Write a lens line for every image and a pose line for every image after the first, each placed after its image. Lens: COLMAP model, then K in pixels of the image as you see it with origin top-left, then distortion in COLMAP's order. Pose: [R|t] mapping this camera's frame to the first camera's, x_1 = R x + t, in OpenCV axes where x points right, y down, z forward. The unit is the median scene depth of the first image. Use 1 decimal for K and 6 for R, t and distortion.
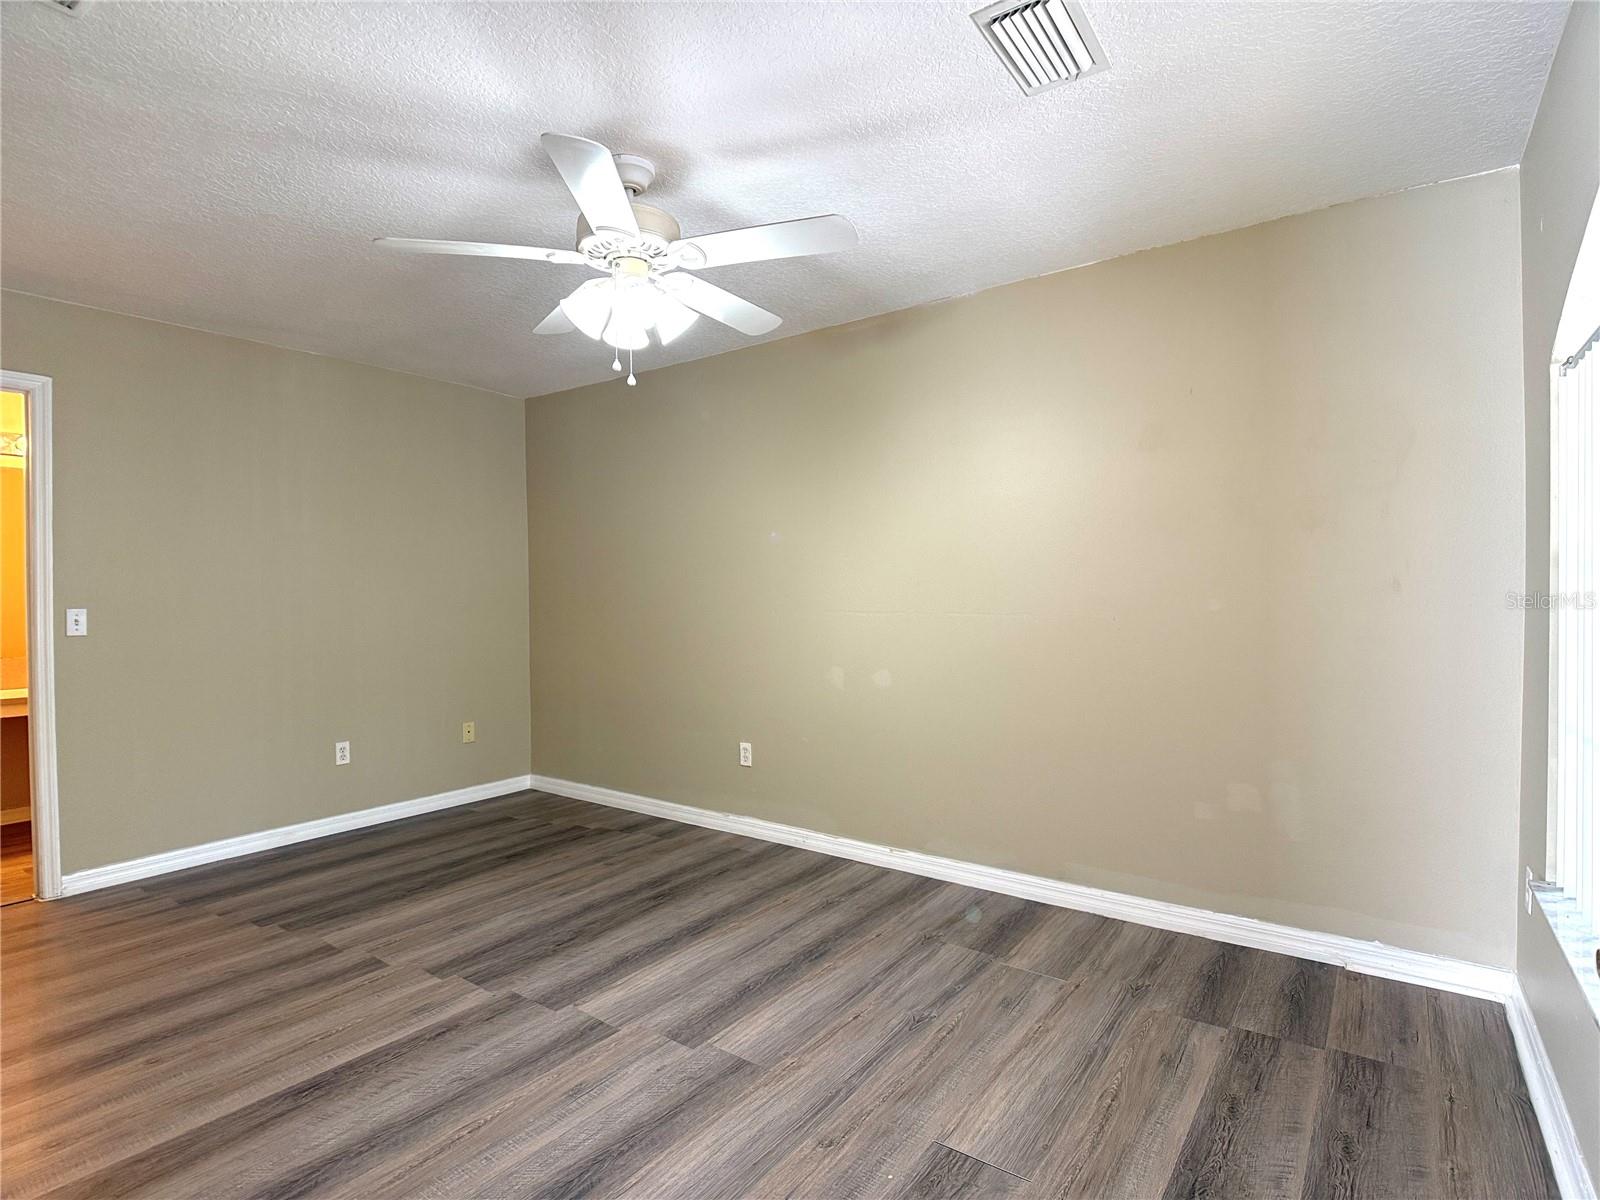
lens RADIAL K [[806.0, 0, 803.5], [0, 806.0, 596.7], [0, 0, 1]] dist [-0.013333, -0.010441]
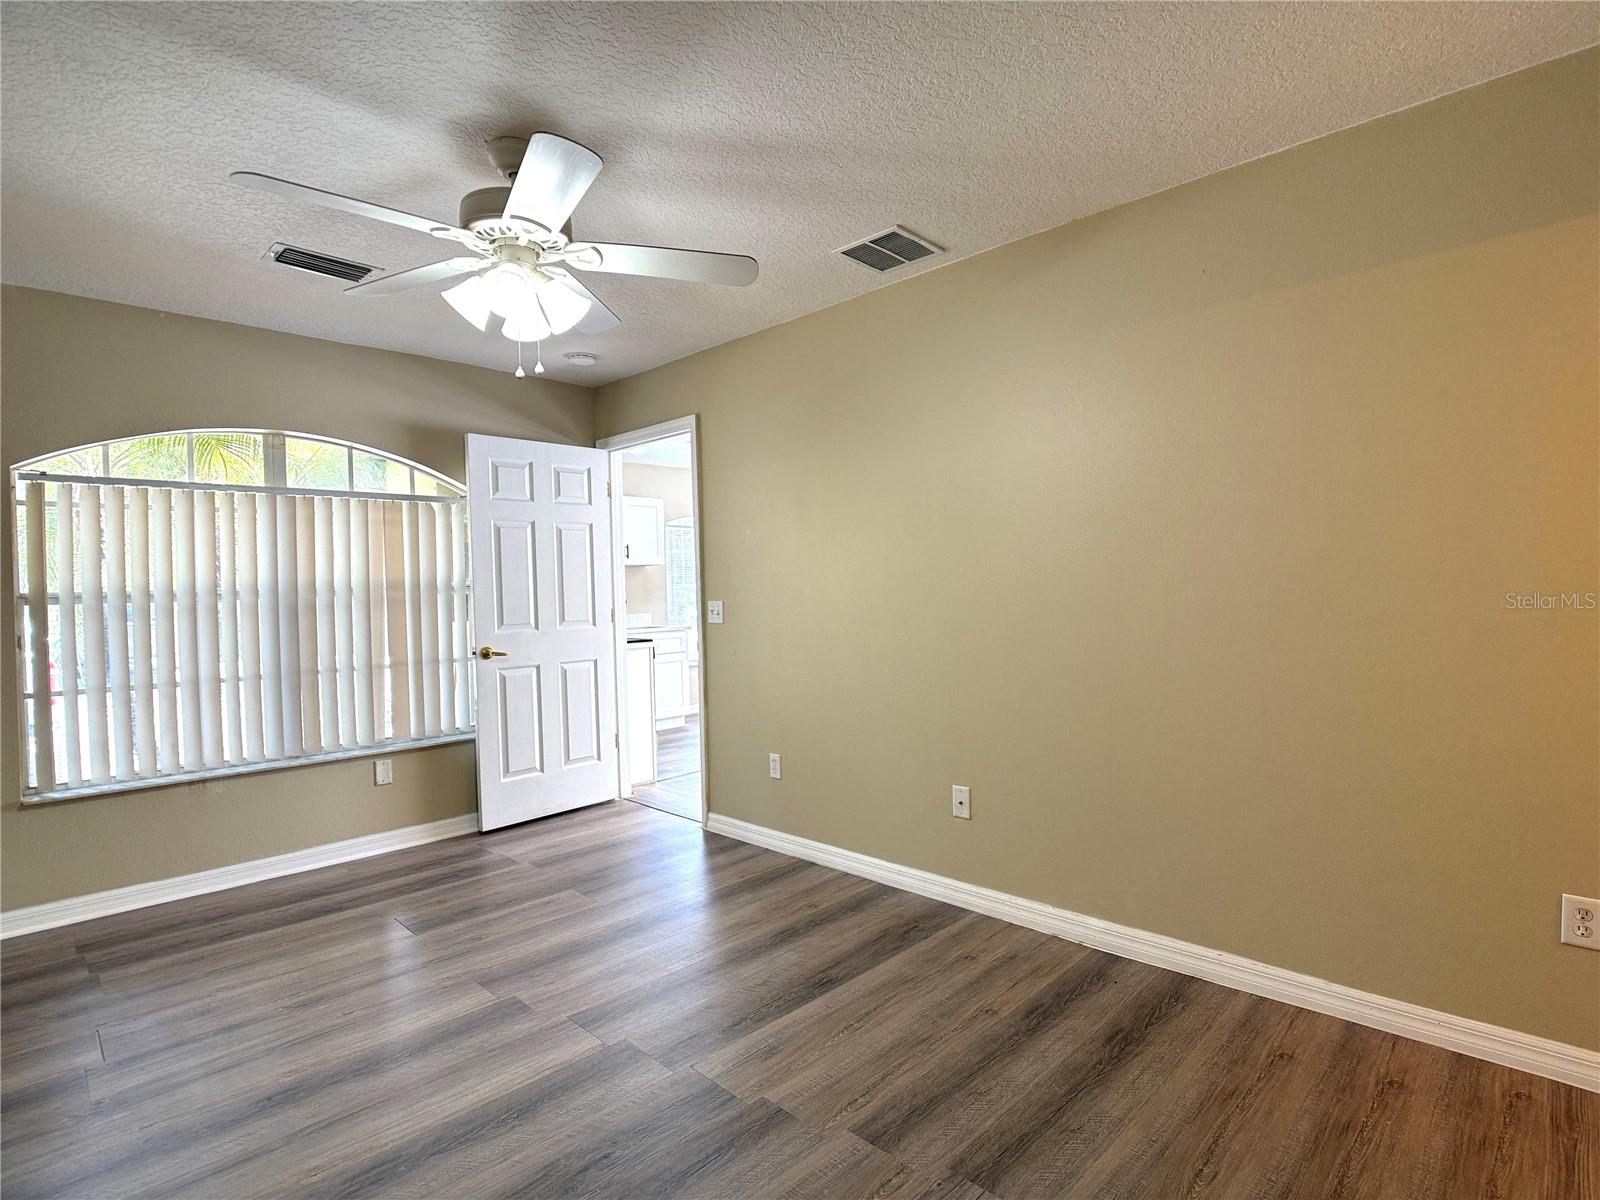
lens RADIAL K [[806.0, 0, 803.0], [0, 806.0, 595.2], [0, 0, 1]] dist [-0.013333, -0.010441]
pose [[-0.988628, 0.034195, 0.146444, -0.702786], [0.037099, 0.999164, 0.017147, -0.010798], [-0.145735, 0.022385, -0.989070, 1.978230]]
